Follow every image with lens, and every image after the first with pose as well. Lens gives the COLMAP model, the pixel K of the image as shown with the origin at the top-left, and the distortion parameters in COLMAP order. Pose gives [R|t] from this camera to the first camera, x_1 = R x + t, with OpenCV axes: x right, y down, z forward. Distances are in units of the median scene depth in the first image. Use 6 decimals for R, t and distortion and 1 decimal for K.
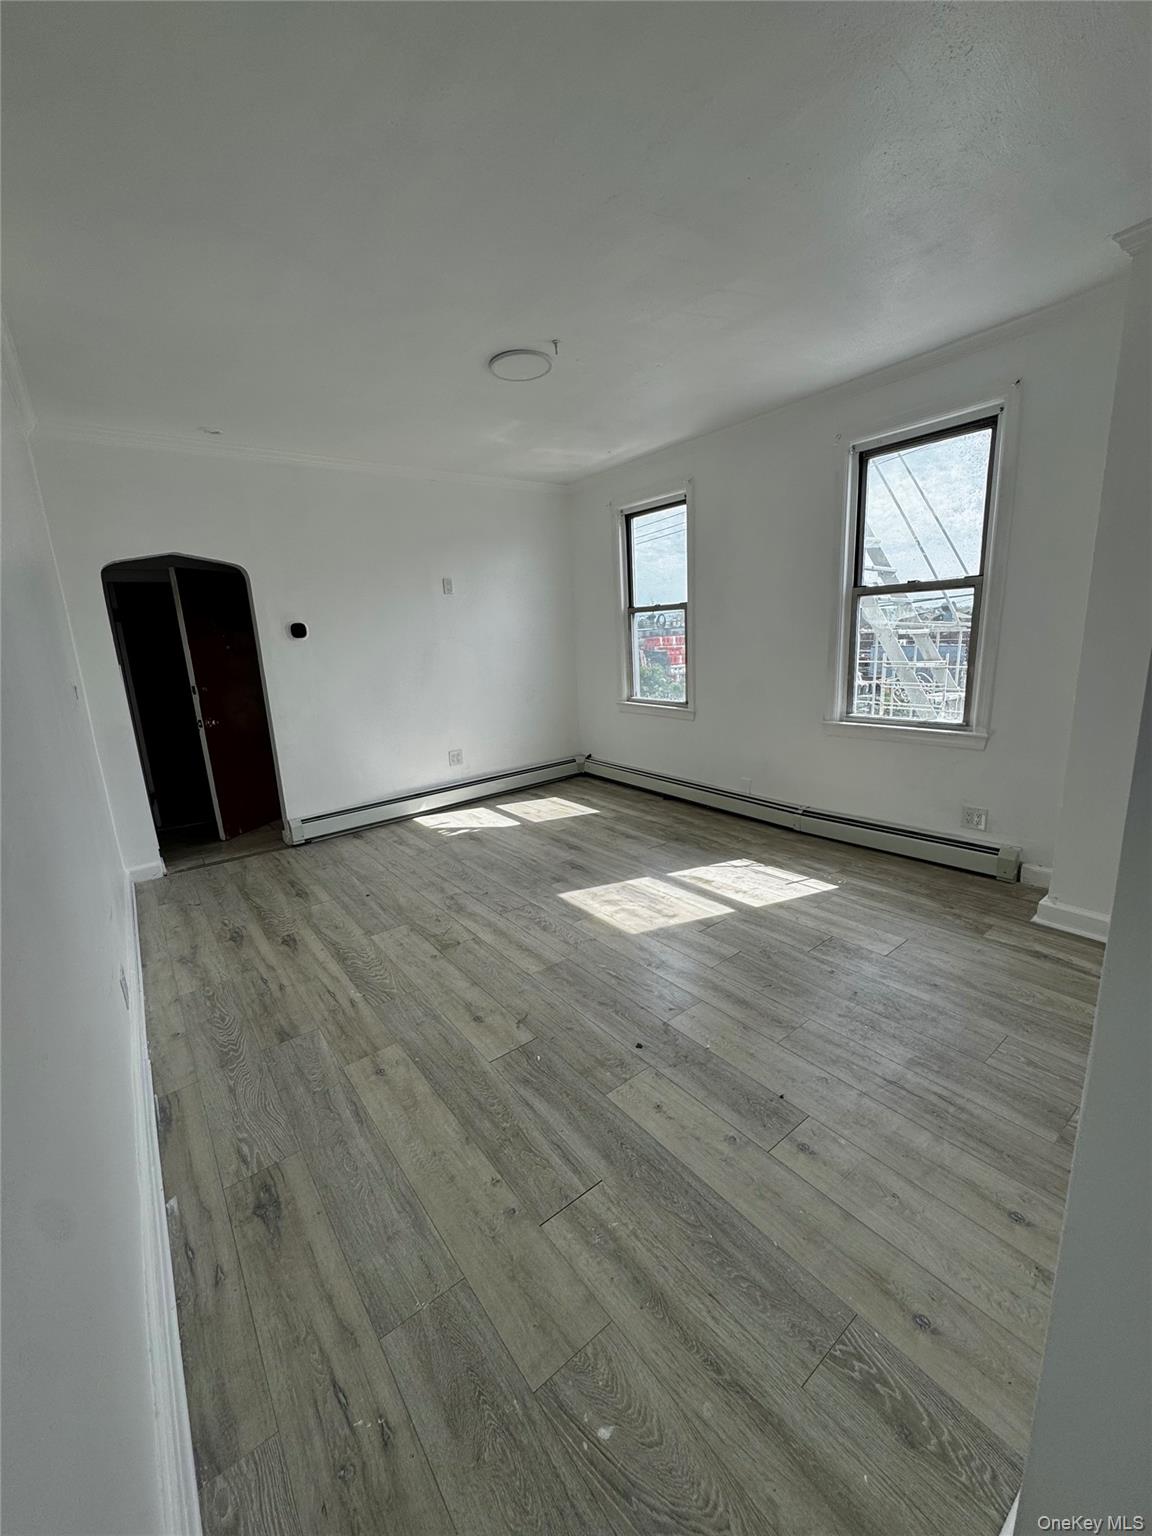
lens RADIAL K [[618.2, 0, 576.0], [0, 618.2, 768.0], [0, 0, 1]] dist [0.000092, 0.000120]
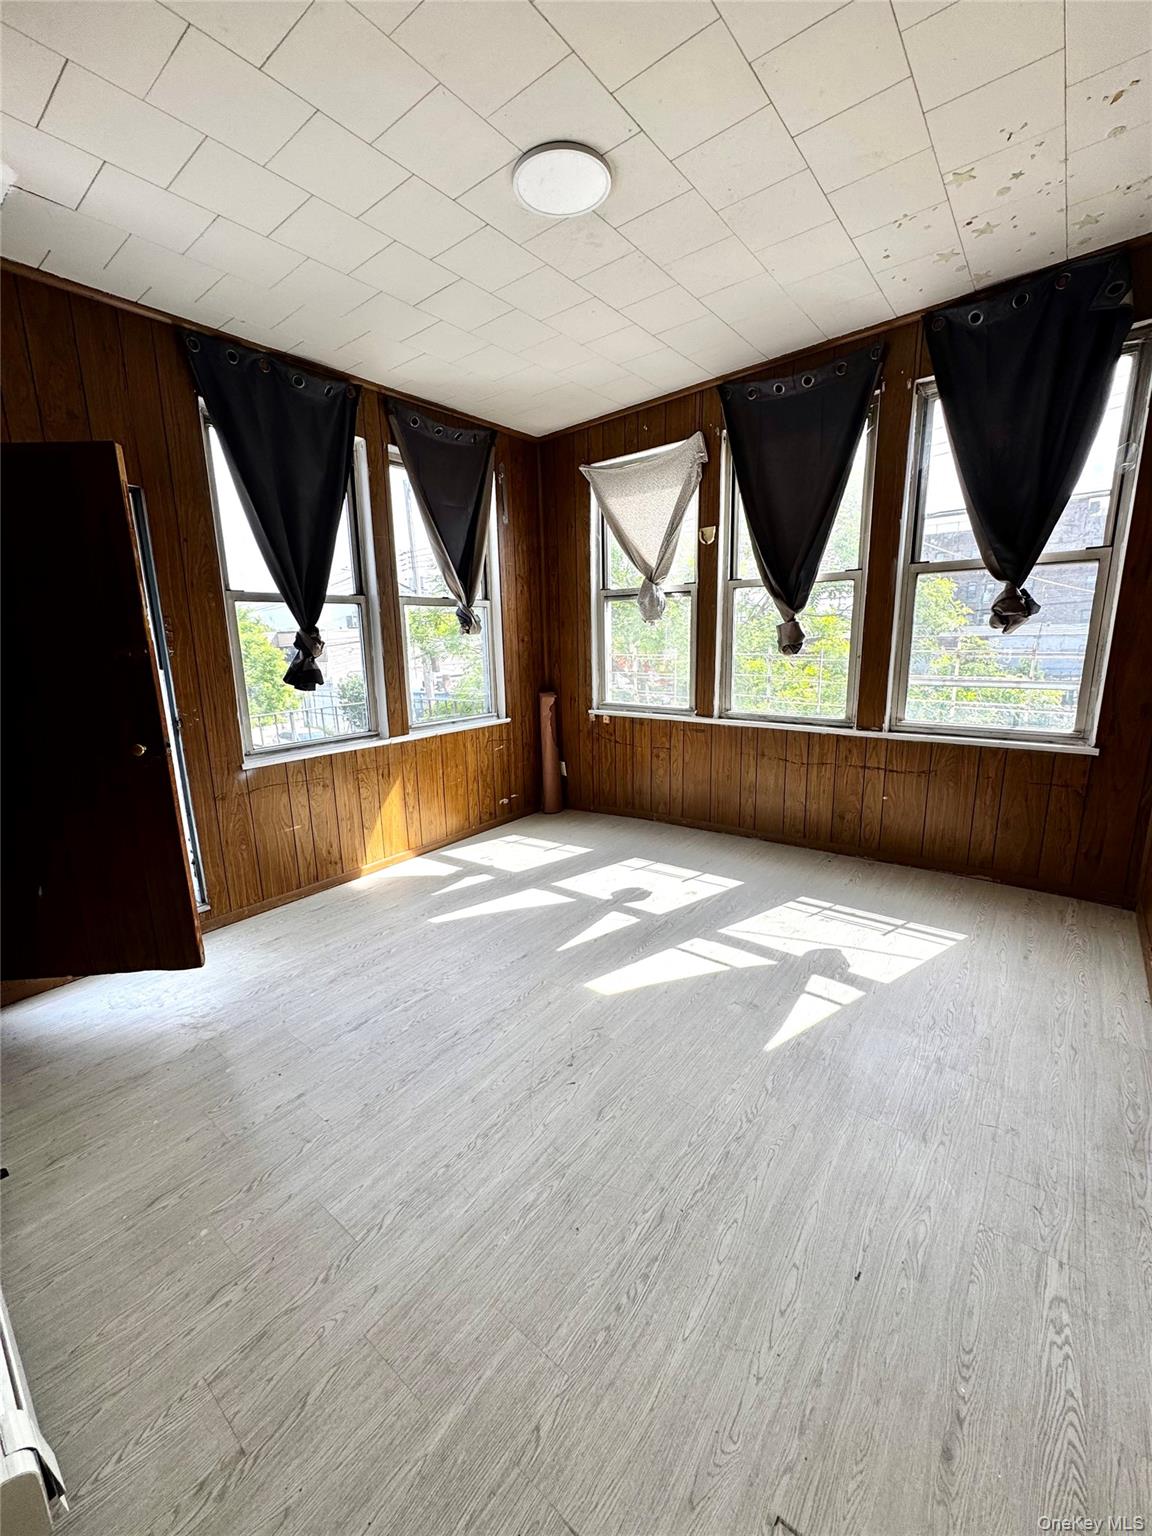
lens RADIAL K [[618.2, 0, 576.0], [0, 618.2, 768.0], [0, 0, 1]] dist [0.000092, 0.000120]
pose [[0.965794, -0.053836, 0.253660, -0.169146], [0.051663, 0.998549, 0.015227, -0.042340], [-0.254112, -0.001601, 0.967173, 0.246335]]
